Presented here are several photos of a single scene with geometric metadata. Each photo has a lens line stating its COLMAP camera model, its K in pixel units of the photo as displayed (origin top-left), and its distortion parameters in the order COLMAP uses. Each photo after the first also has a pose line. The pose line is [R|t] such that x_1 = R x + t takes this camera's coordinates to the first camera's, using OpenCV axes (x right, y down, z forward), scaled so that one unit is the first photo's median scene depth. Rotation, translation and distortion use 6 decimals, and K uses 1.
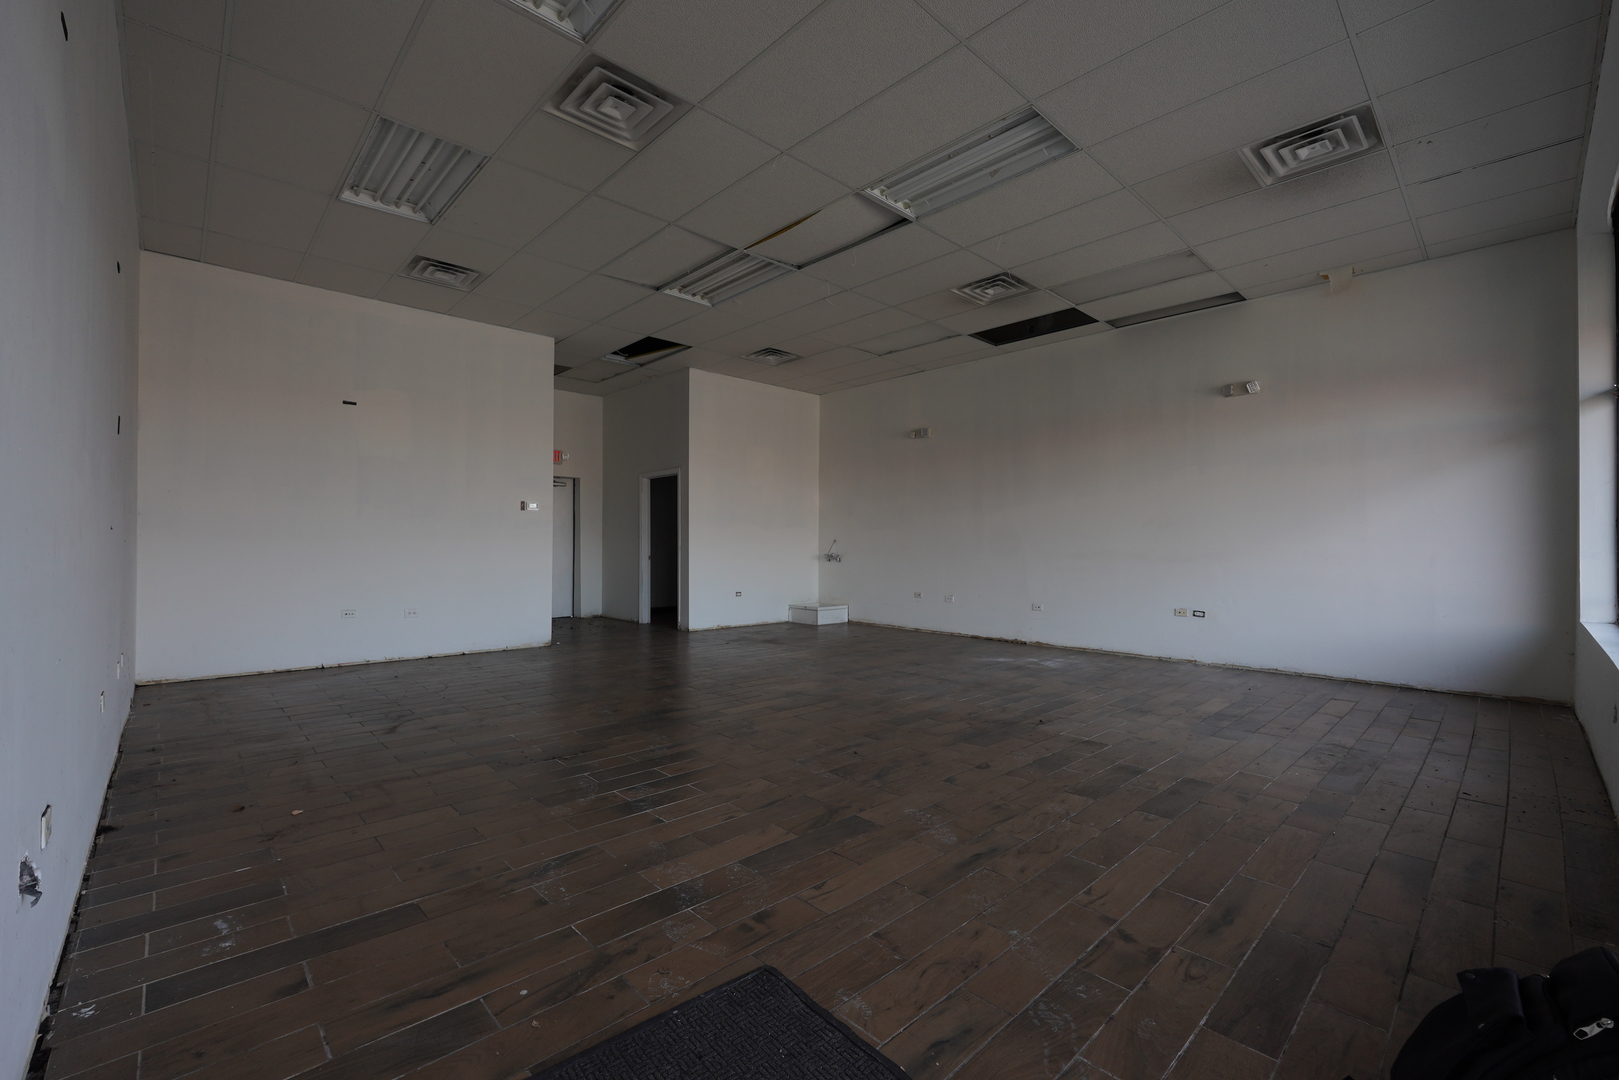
lens RADIAL K [[676.8, 0, 809.5], [0, 676.8, 540.0], [0, 0, 1]] dist [-0.008445, -0.000018]
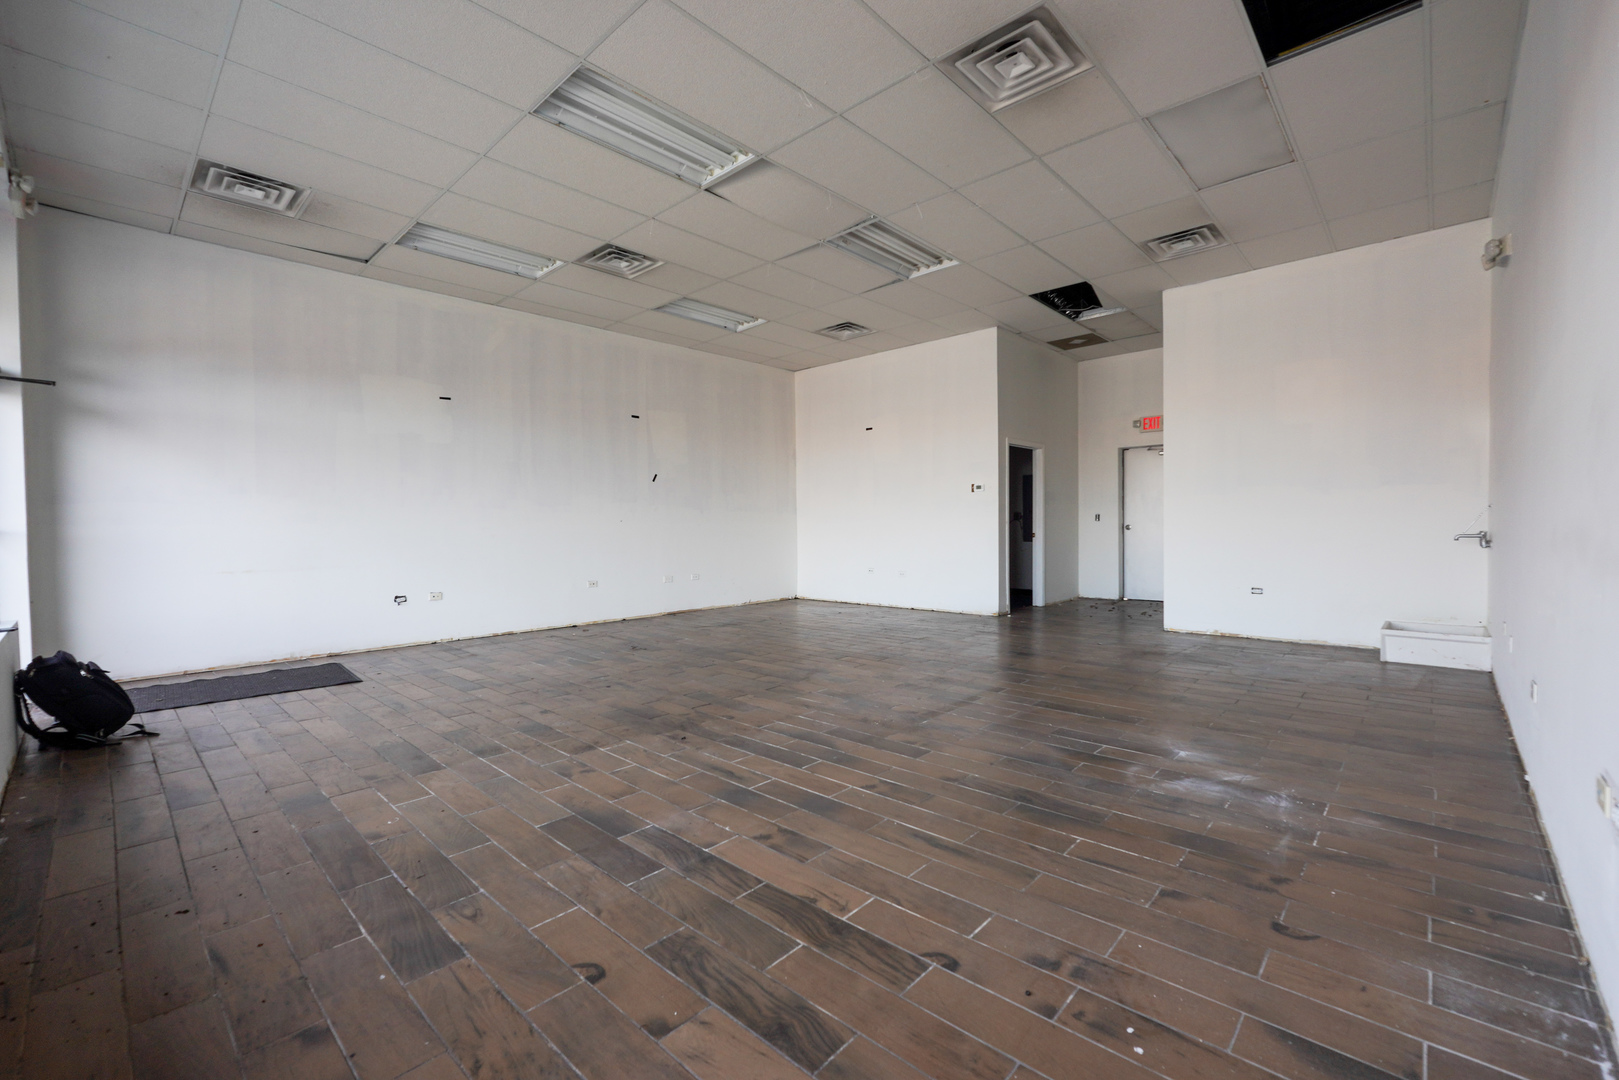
lens RADIAL K [[689.3, 0, 813.8], [0, 689.3, 538.2], [0, 0, 1]] dist [-0.002714, 0.000143]
pose [[0.059577, 0.011788, -0.998154, 1.013869], [0.021292, 0.999688, 0.013077, 0.016431], [0.997997, -0.022031, 0.059307, 0.956005]]
